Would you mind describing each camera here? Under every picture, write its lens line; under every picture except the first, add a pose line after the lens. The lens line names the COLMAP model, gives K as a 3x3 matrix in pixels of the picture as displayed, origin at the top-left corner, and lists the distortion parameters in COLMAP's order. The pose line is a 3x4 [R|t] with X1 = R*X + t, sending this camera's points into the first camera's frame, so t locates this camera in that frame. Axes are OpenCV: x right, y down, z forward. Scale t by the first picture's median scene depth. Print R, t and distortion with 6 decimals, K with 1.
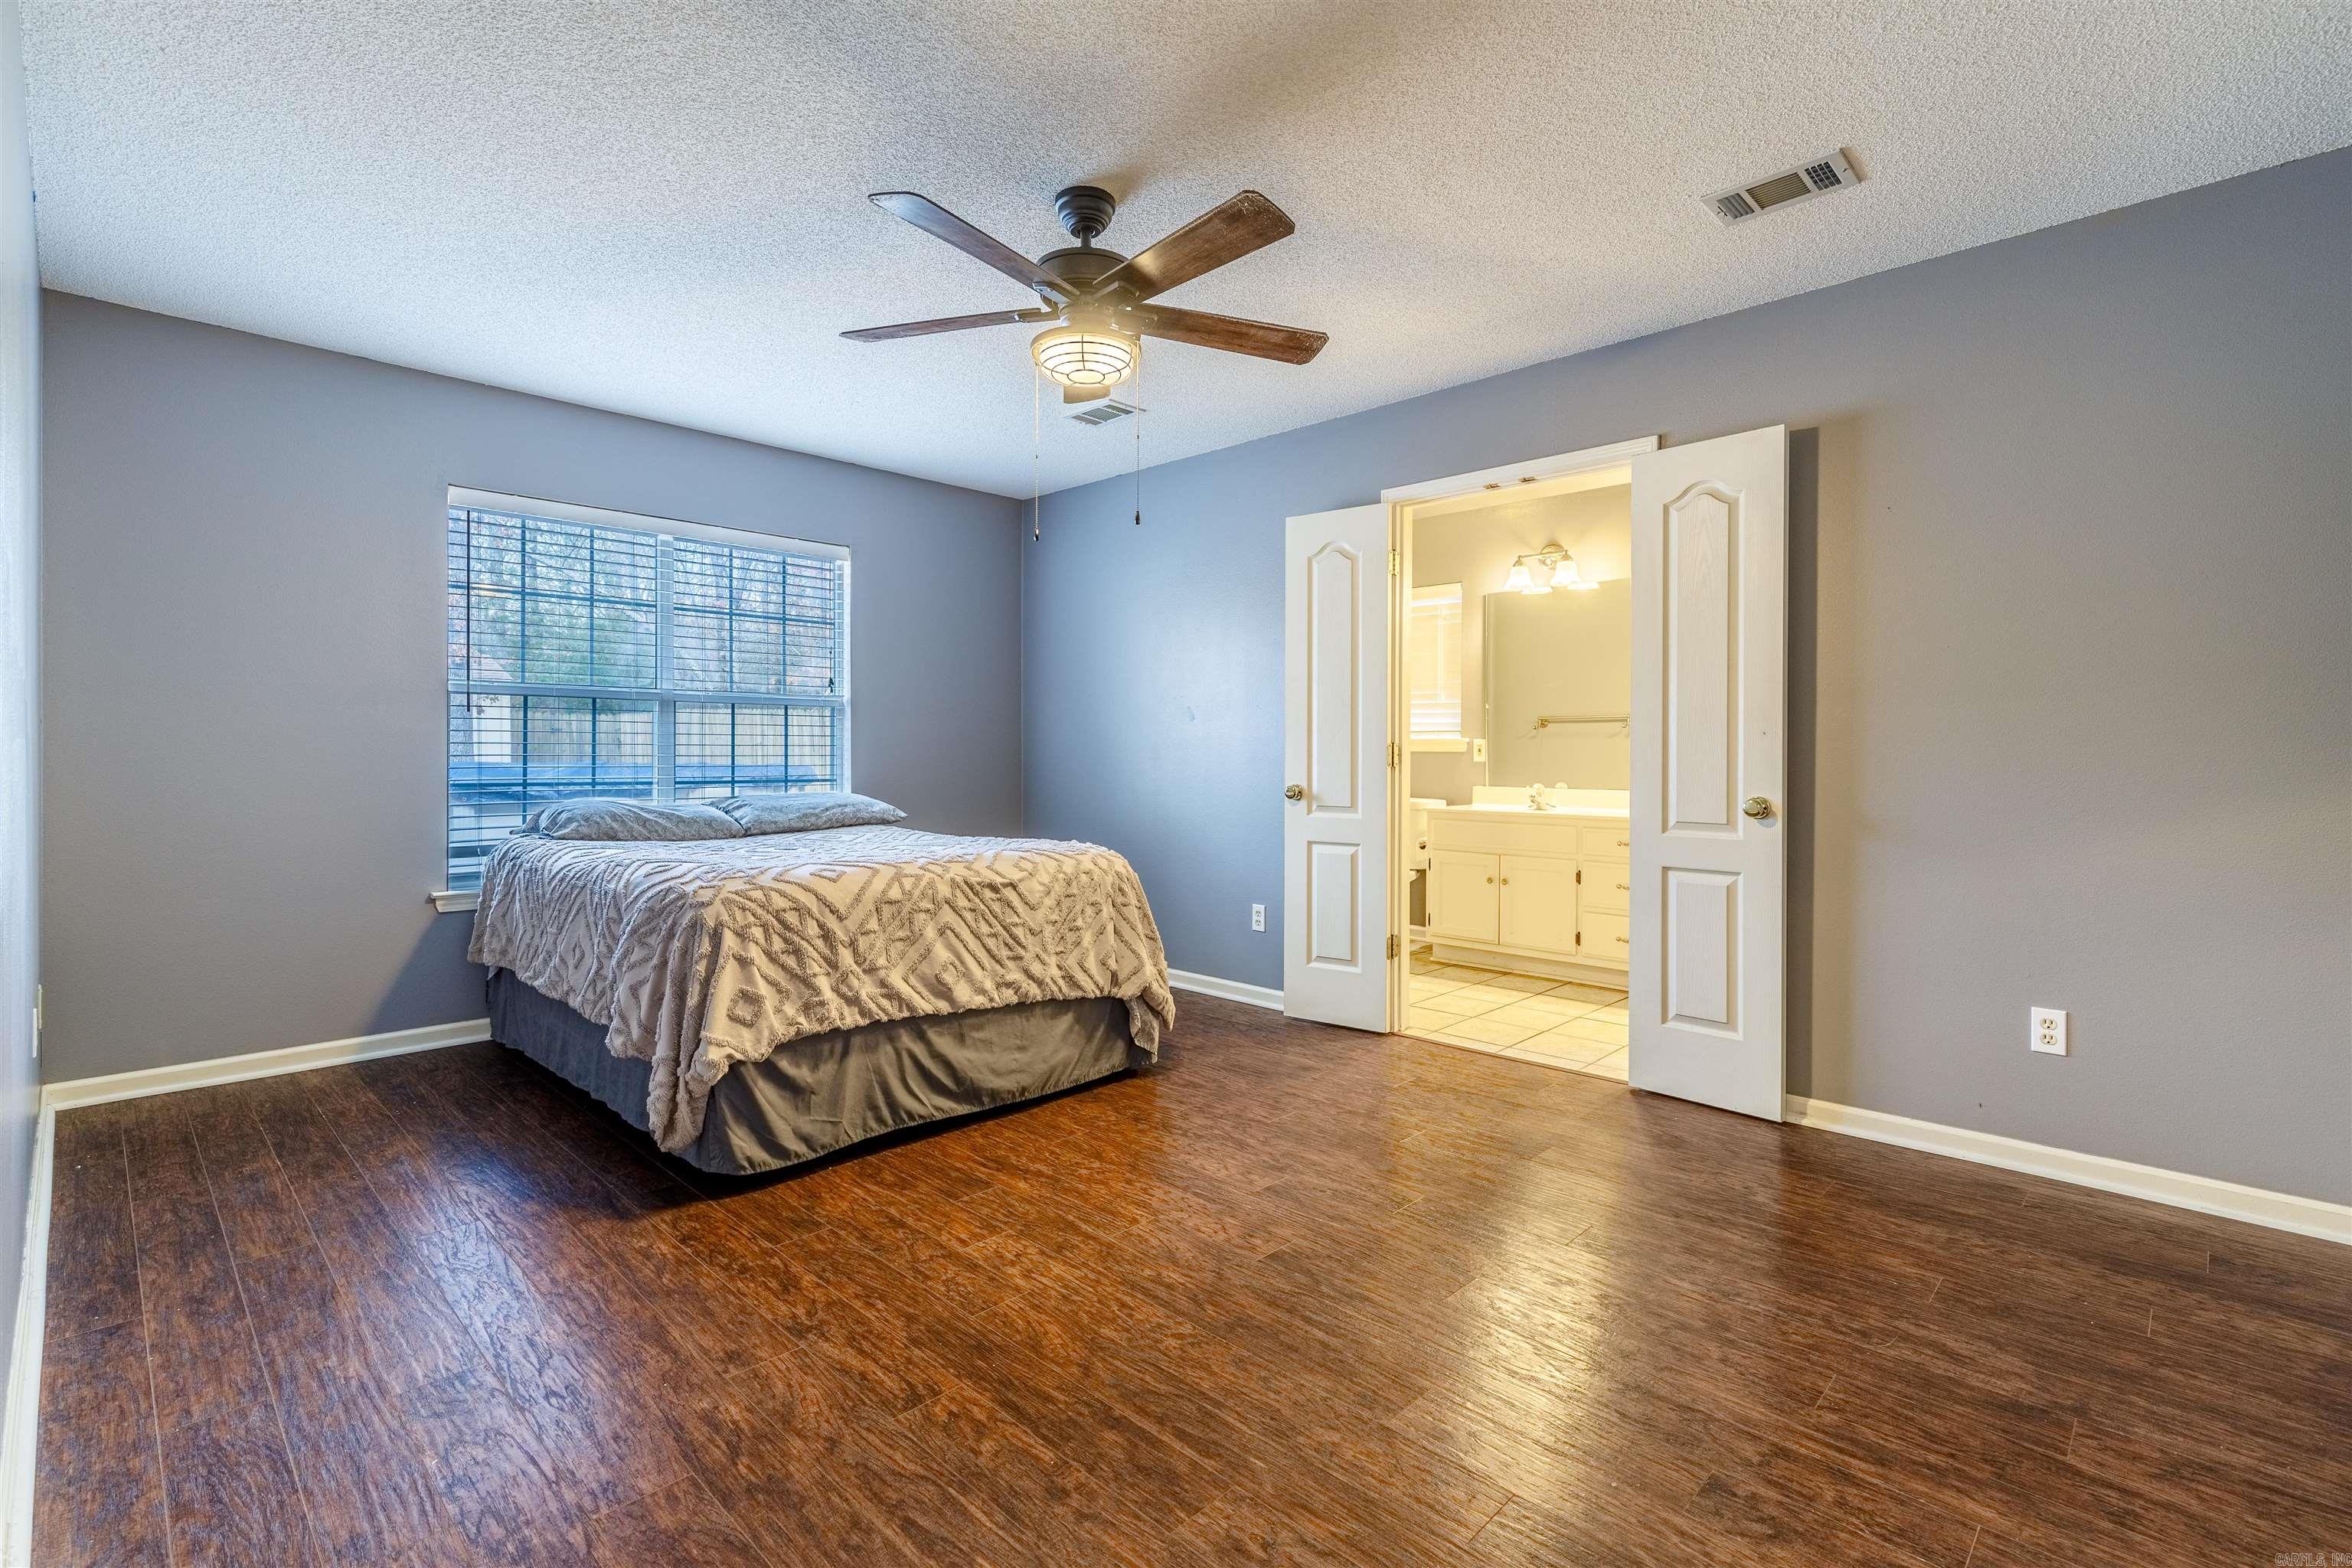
lens RADIAL K [[1065.6, 0, 1180.9], [0, 1065.6, 767.1], [0, 0, 1]] dist [0.004959, 0.000336]
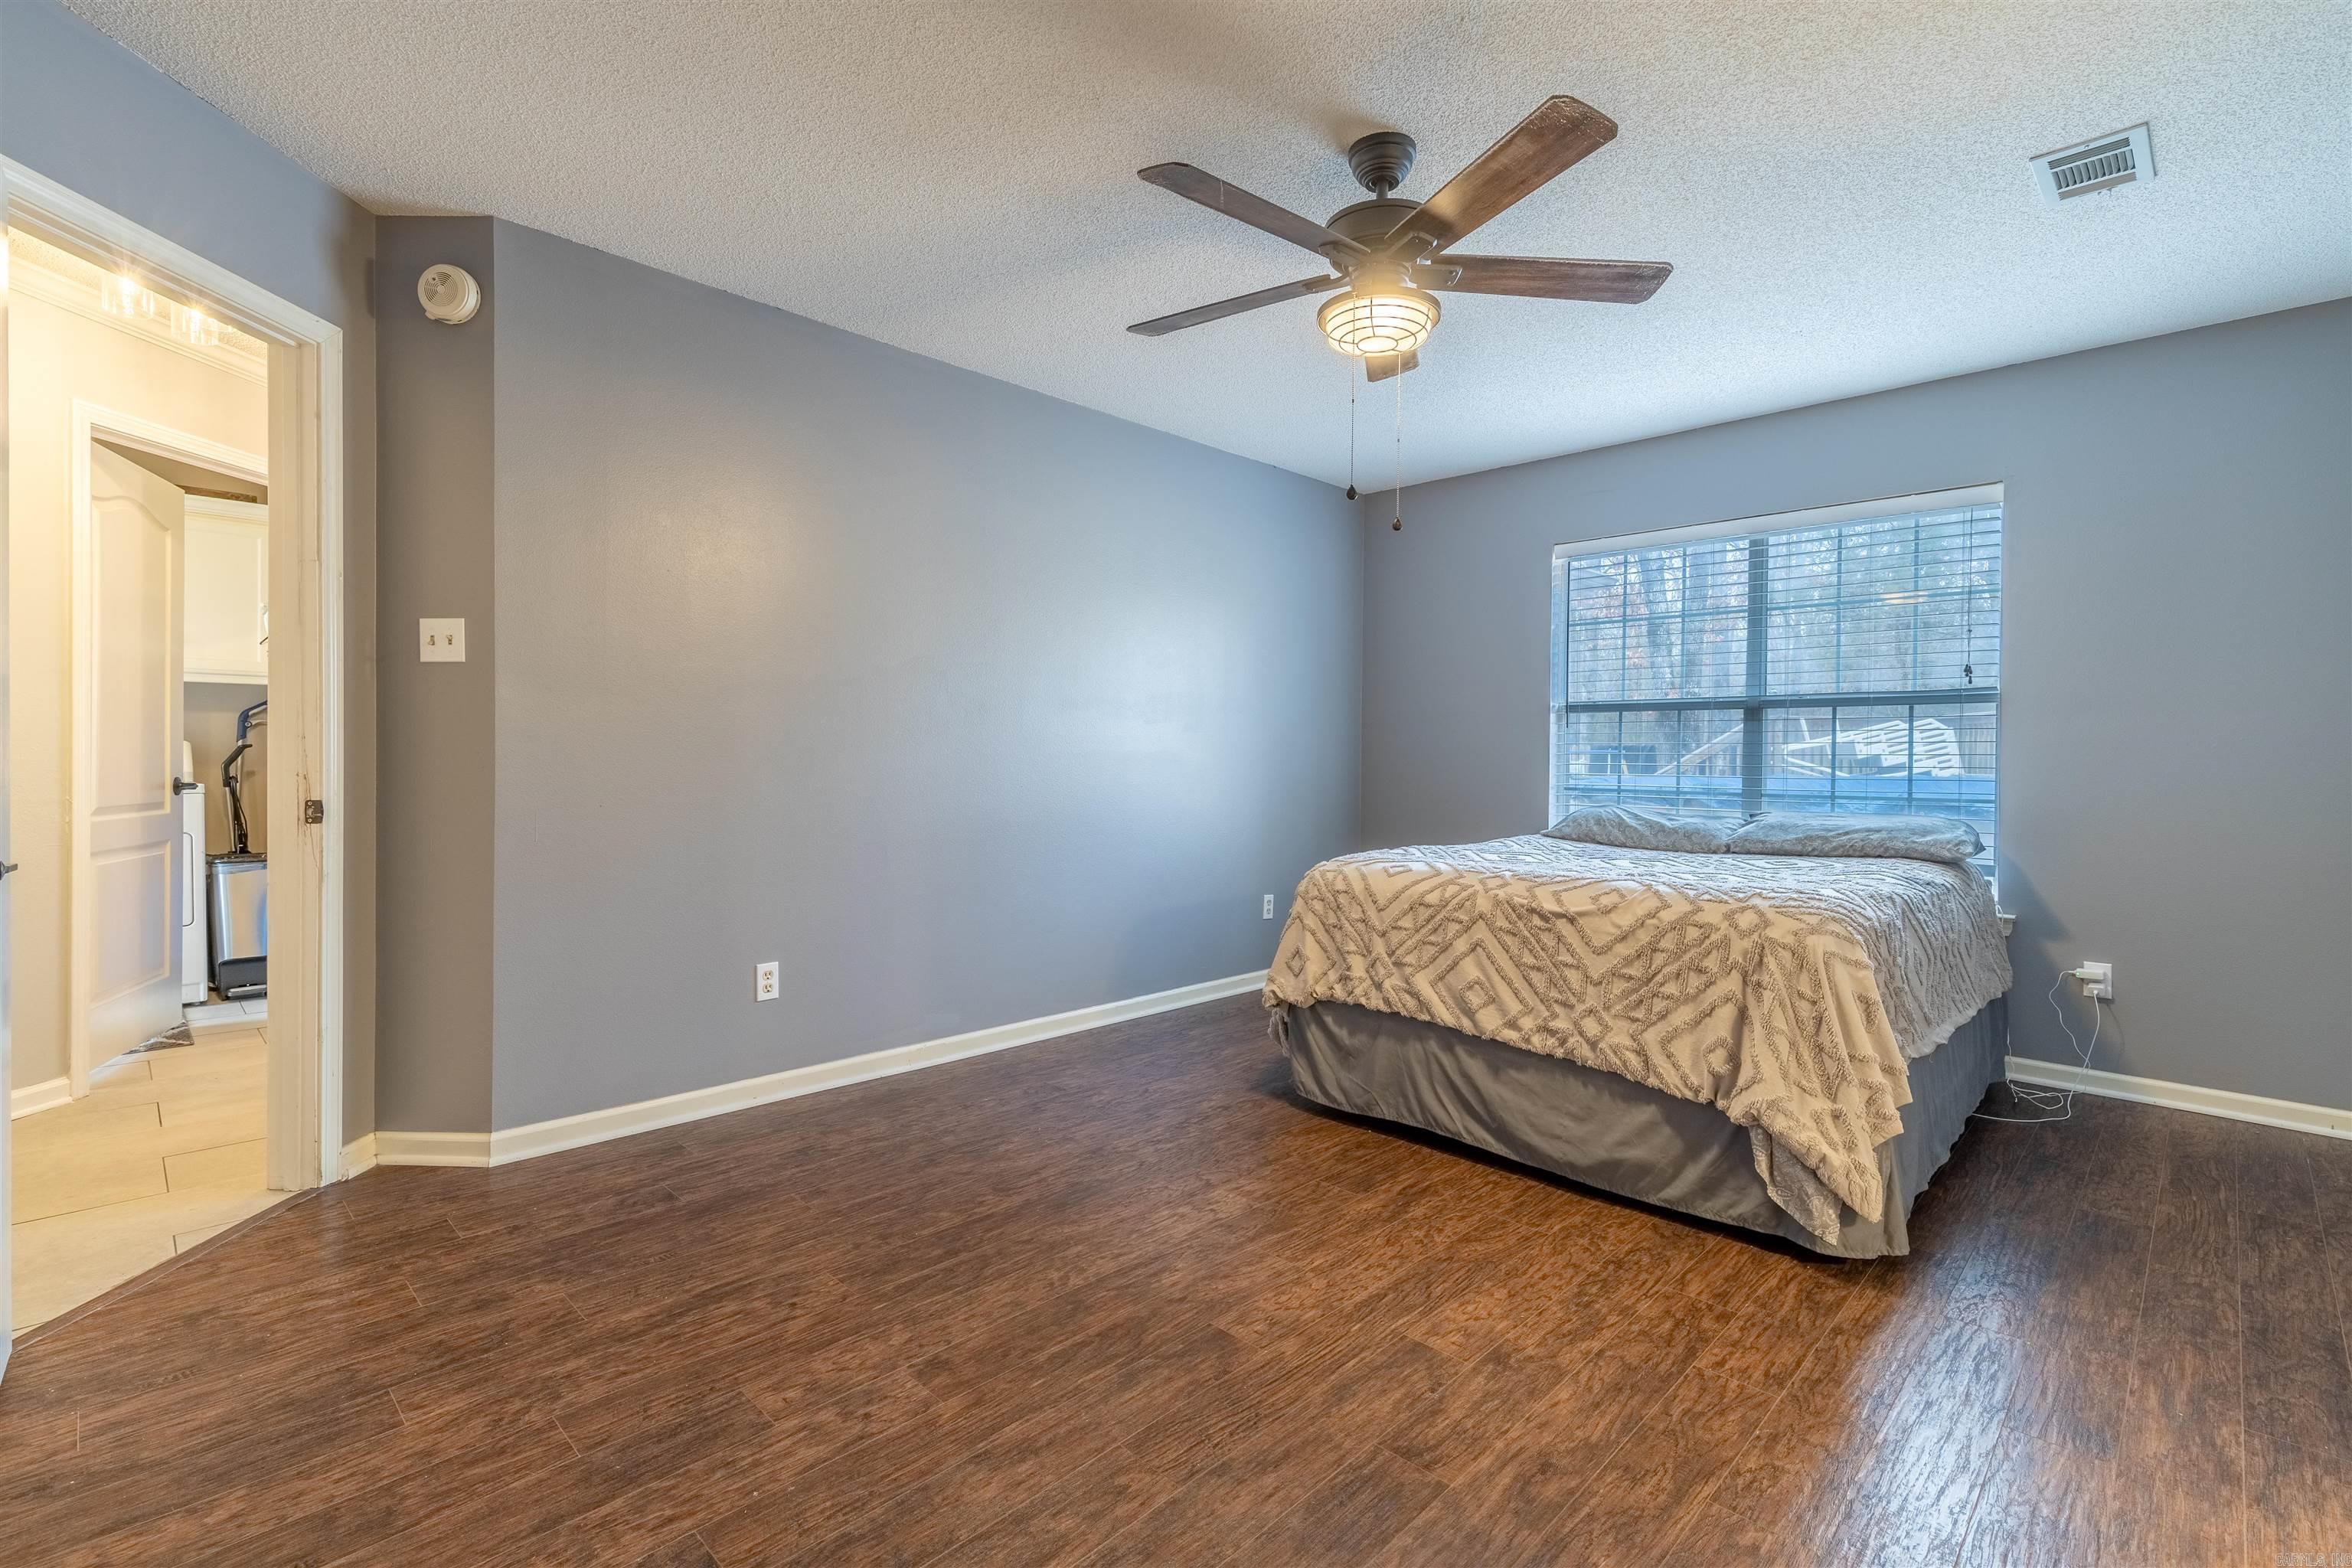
lens RADIAL K [[1067.7, 0, 1149.6], [0, 1067.7, 780.3], [0, 0, 1]] dist [0.006340, -0.000970]
pose [[-0.020448, 0.017612, -0.999636, 0.776205], [-0.021590, 0.999604, 0.018053, -0.005803], [0.999558, 0.021952, -0.020060, 0.774634]]
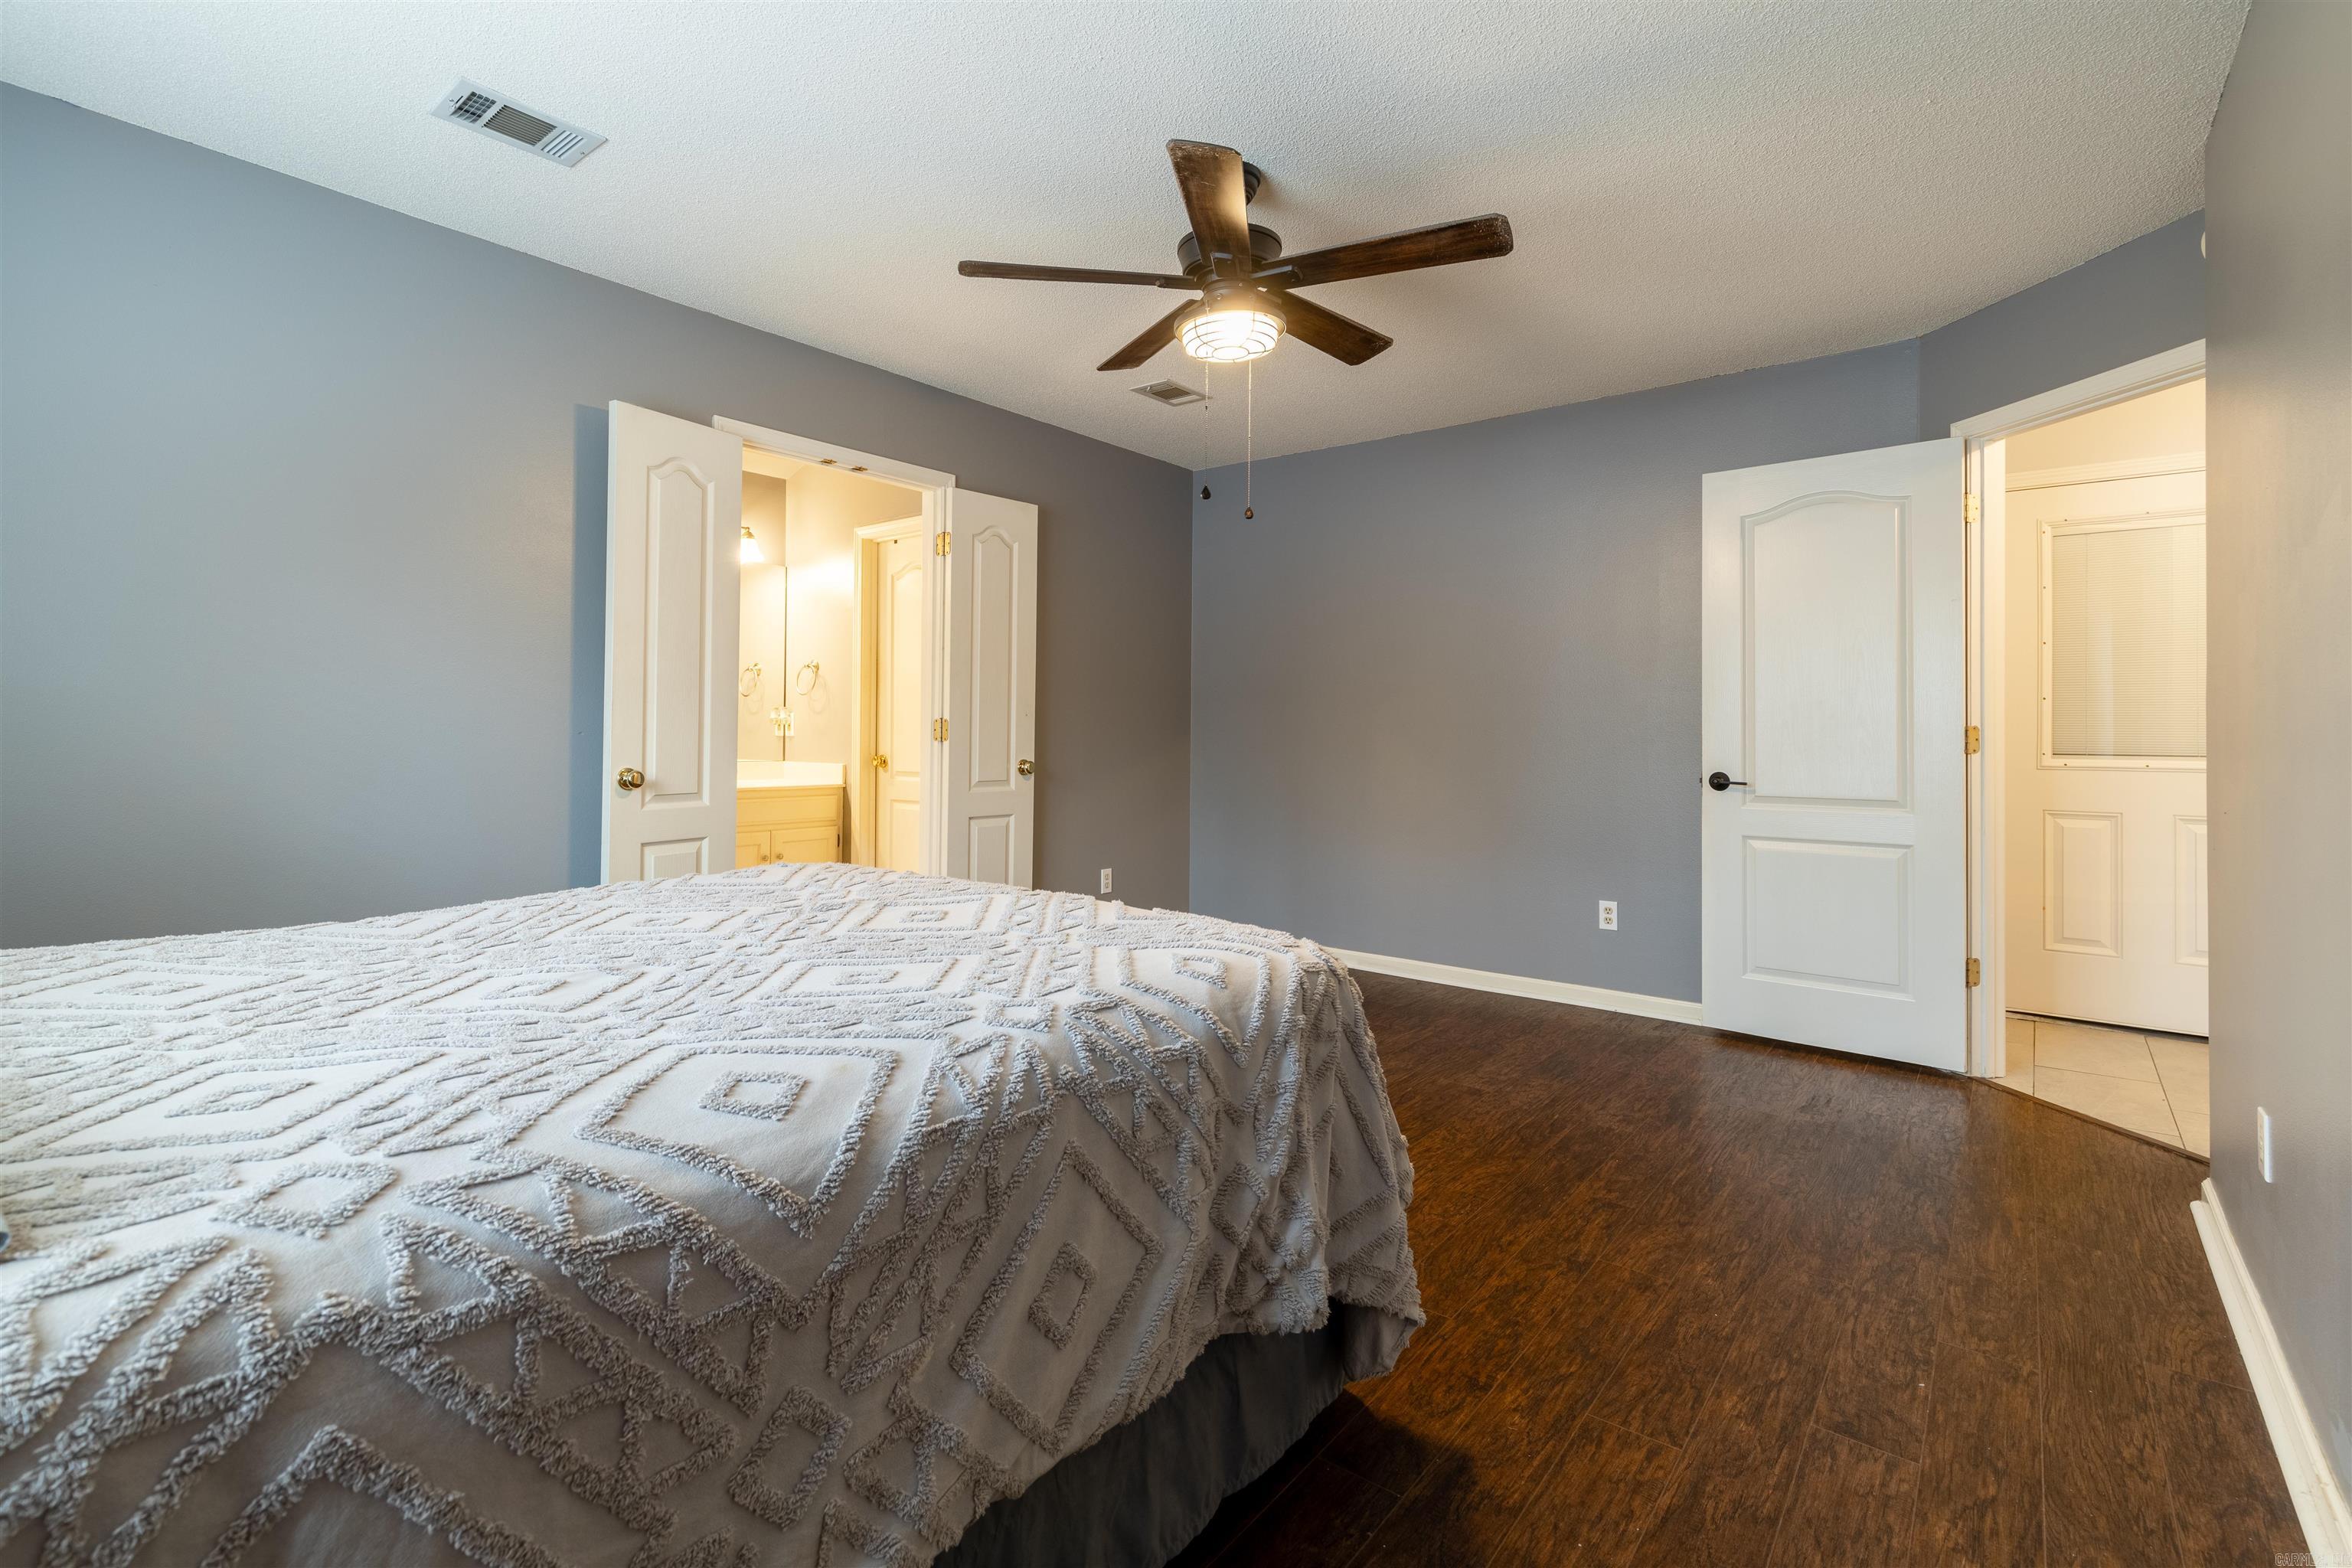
lens RADIAL K [[1072.4, 0, 1110.7], [0, 1072.4, 719.5], [0, 0, 1]] dist [0.000542, -0.000310]
pose [[-0.065856, 0.004822, 0.997818, -1.005864], [0.005791, 0.999973, -0.004450, -0.018644], [-0.997812, 0.005486, -0.065882, 1.095811]]
